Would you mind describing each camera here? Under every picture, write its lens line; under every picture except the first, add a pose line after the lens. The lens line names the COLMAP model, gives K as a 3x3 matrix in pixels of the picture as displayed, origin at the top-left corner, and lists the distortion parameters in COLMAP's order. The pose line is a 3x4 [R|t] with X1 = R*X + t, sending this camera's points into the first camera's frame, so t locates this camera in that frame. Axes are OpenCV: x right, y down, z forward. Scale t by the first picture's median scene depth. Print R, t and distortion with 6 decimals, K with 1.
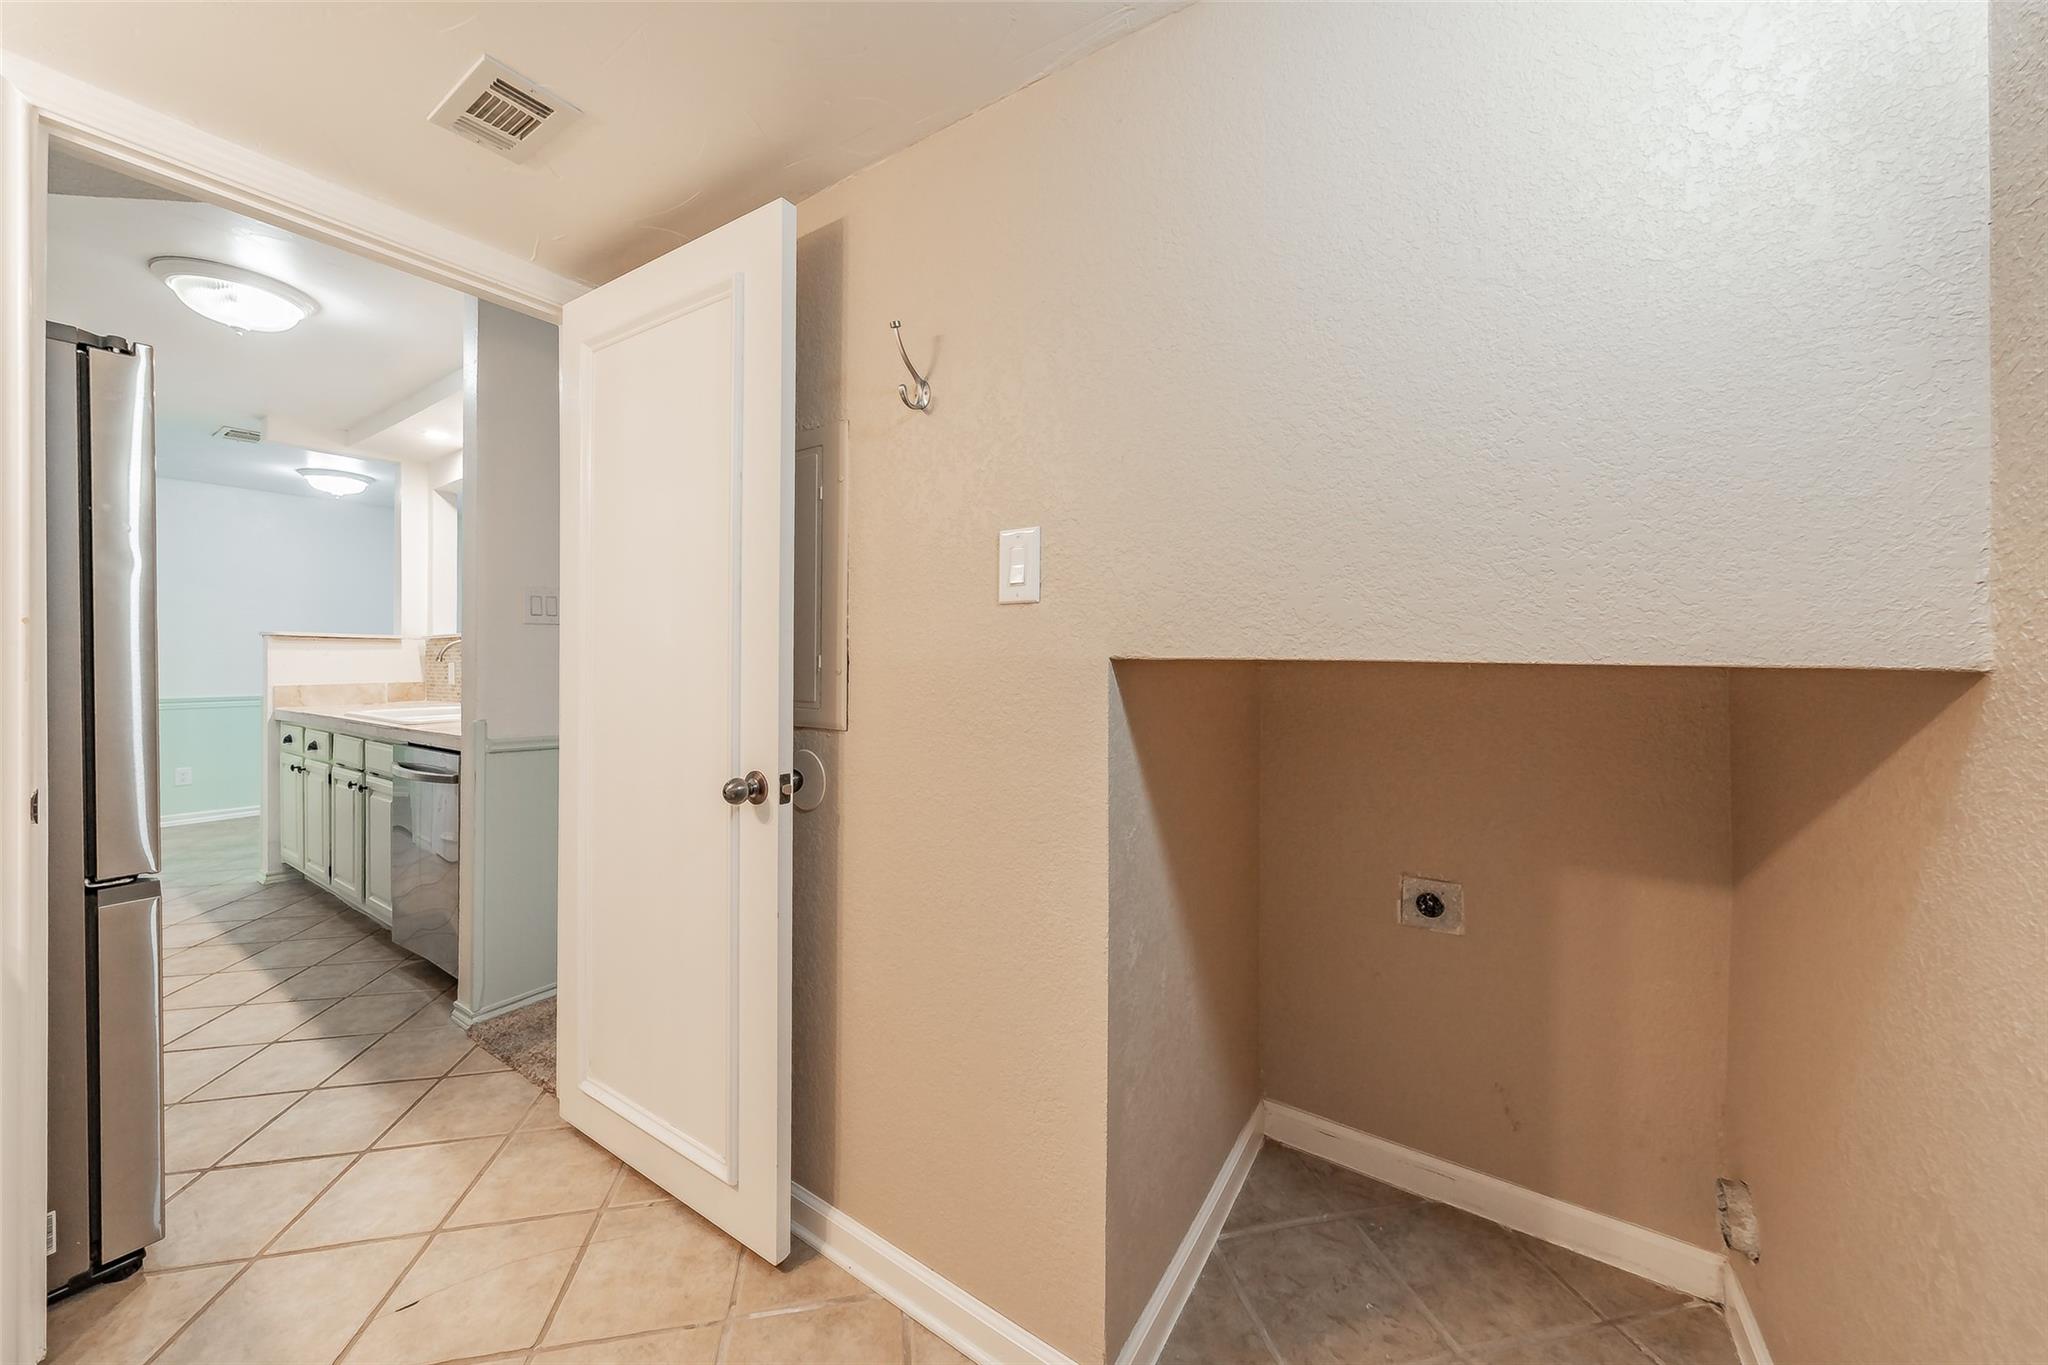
lens RADIAL K [[721.9, 0, 1015.8], [0, 721.9, 653.2], [0, 0, 1]] dist [0.000170, 0.000023]
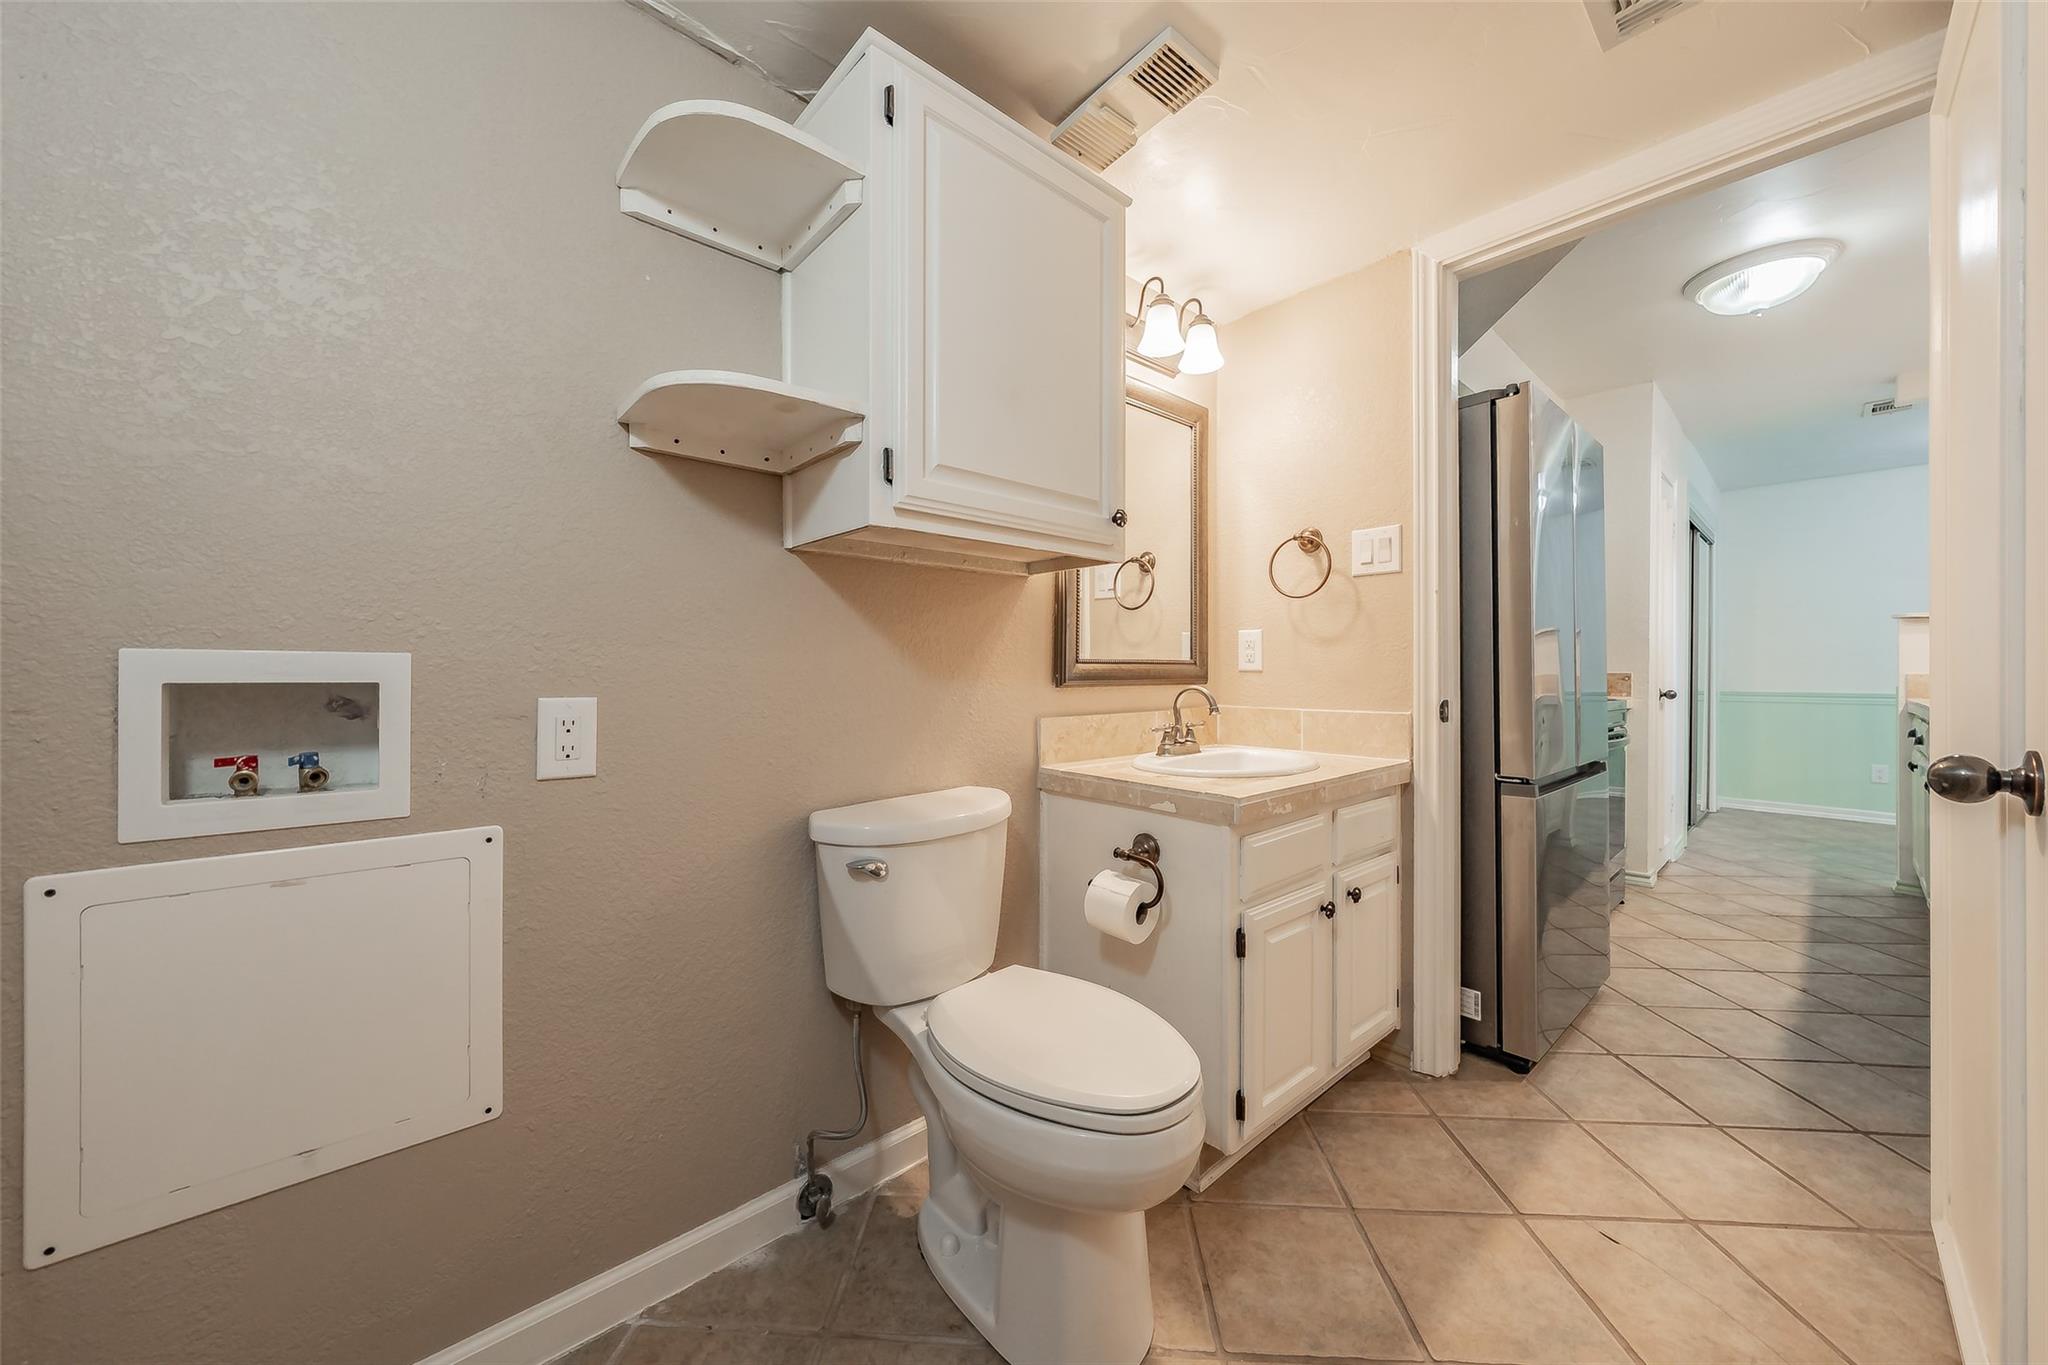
lens RADIAL K [[732.5, 0, 1020.7], [0, 732.5, 667.0], [0, 0, 1]] dist [0.000697, 0.000219]
pose [[-0.243846, -0.004204, -0.969805, 0.186431], [0.002577, 0.999984, -0.004983, 0.058579], [0.969810, -0.003714, -0.243832, 0.240544]]
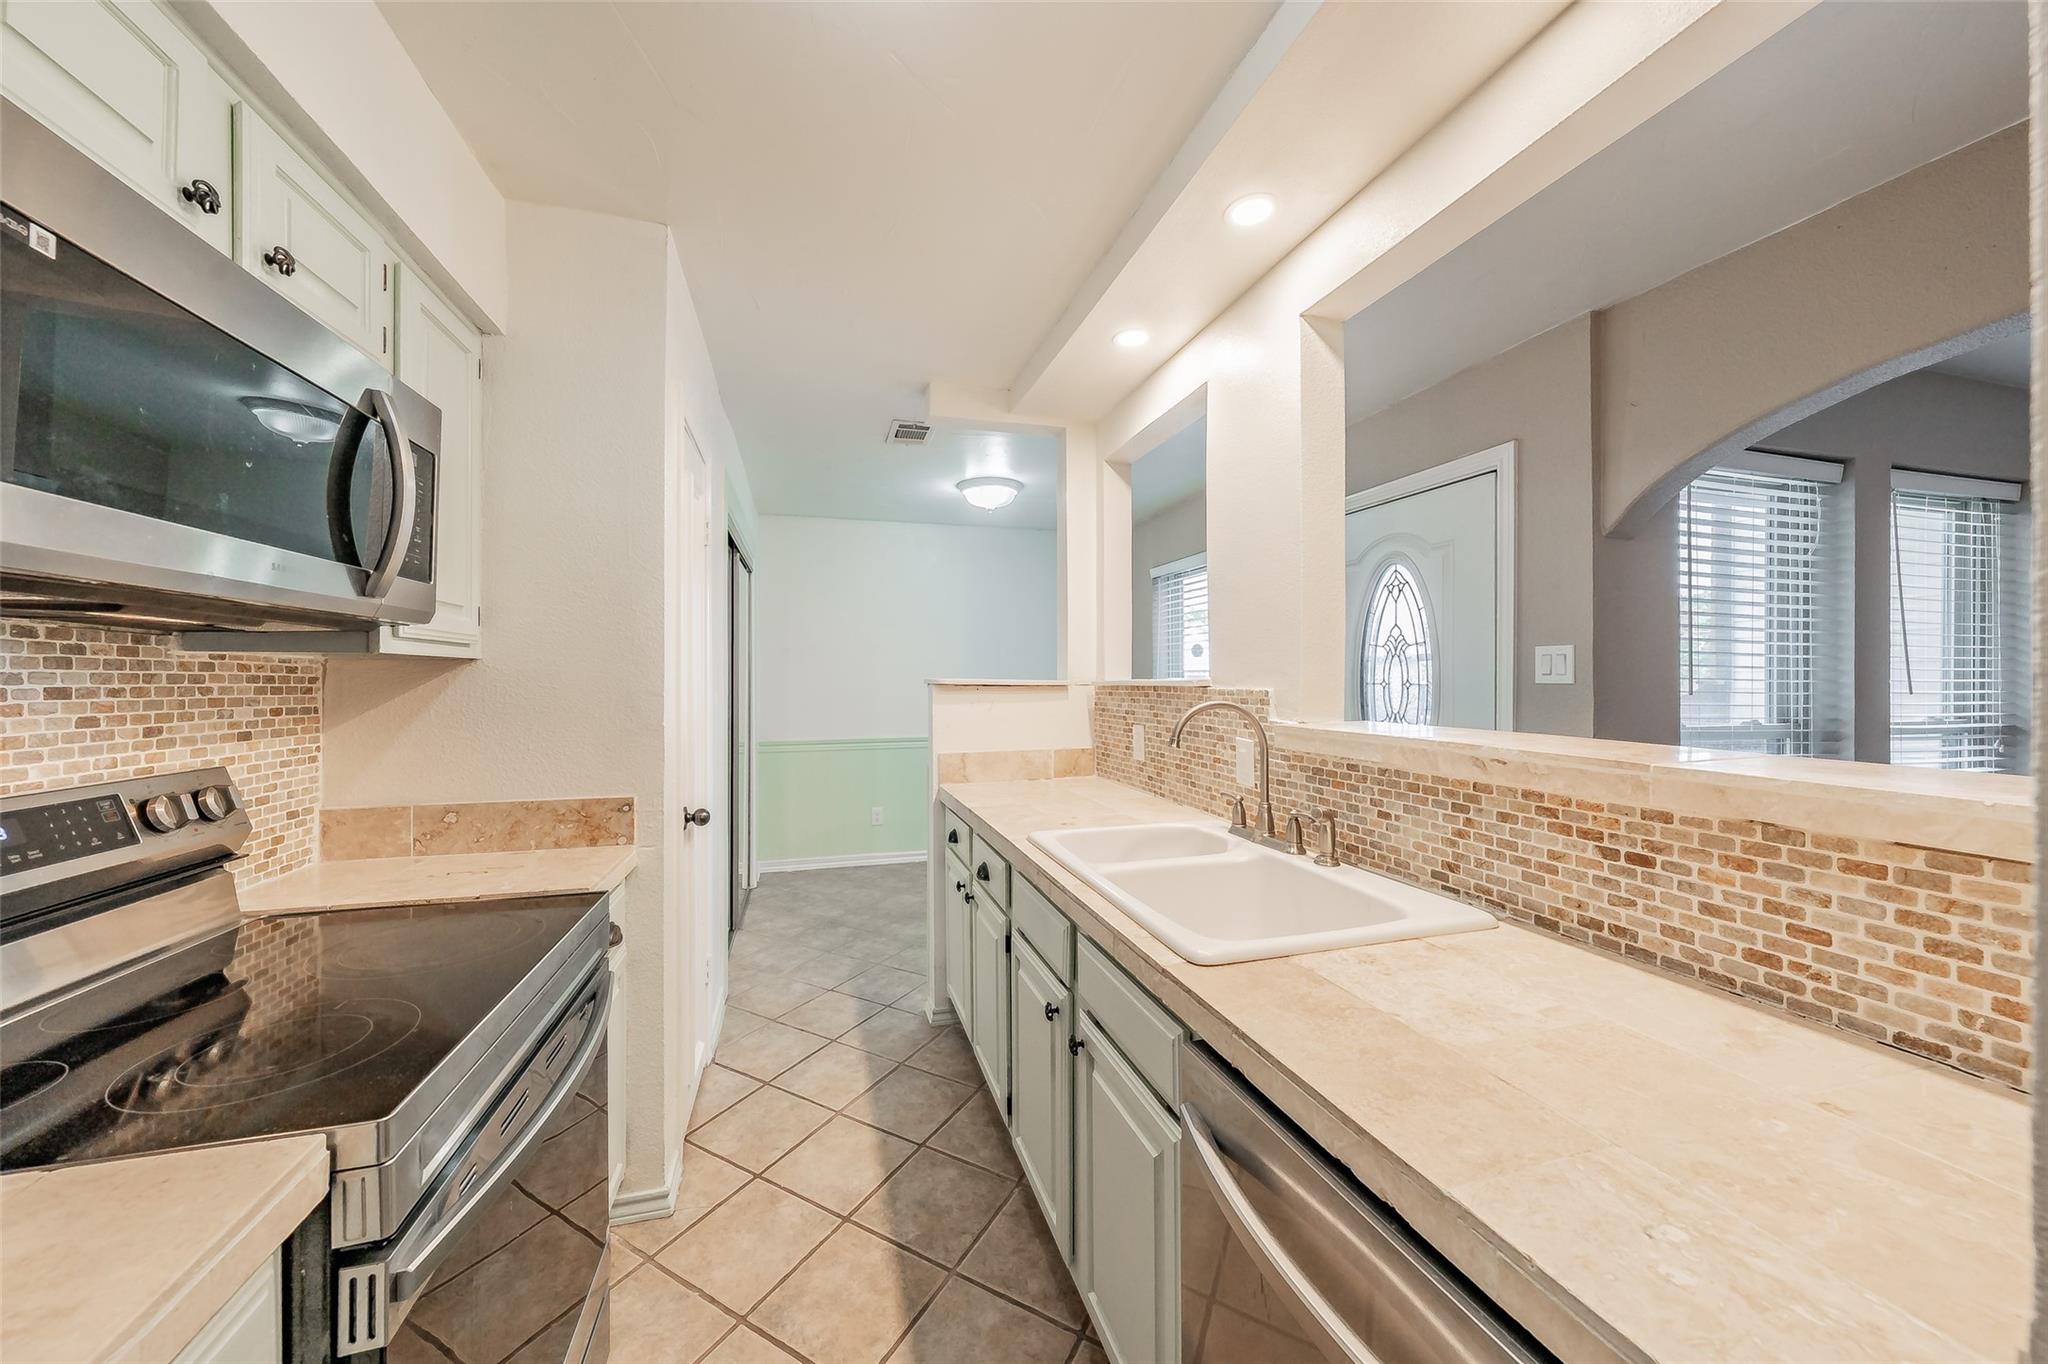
lens RADIAL K [[701.1, 0, 1001.0], [0, 701.1, 687.7], [0, 0, 1]] dist [-0.000384, 0.000001]
pose [[0.755901, 0.006989, -0.654649, -0.790829], [0.006330, 0.999818, 0.017983, -0.051673], [0.654655, -0.017737, 0.755719, 0.775929]]
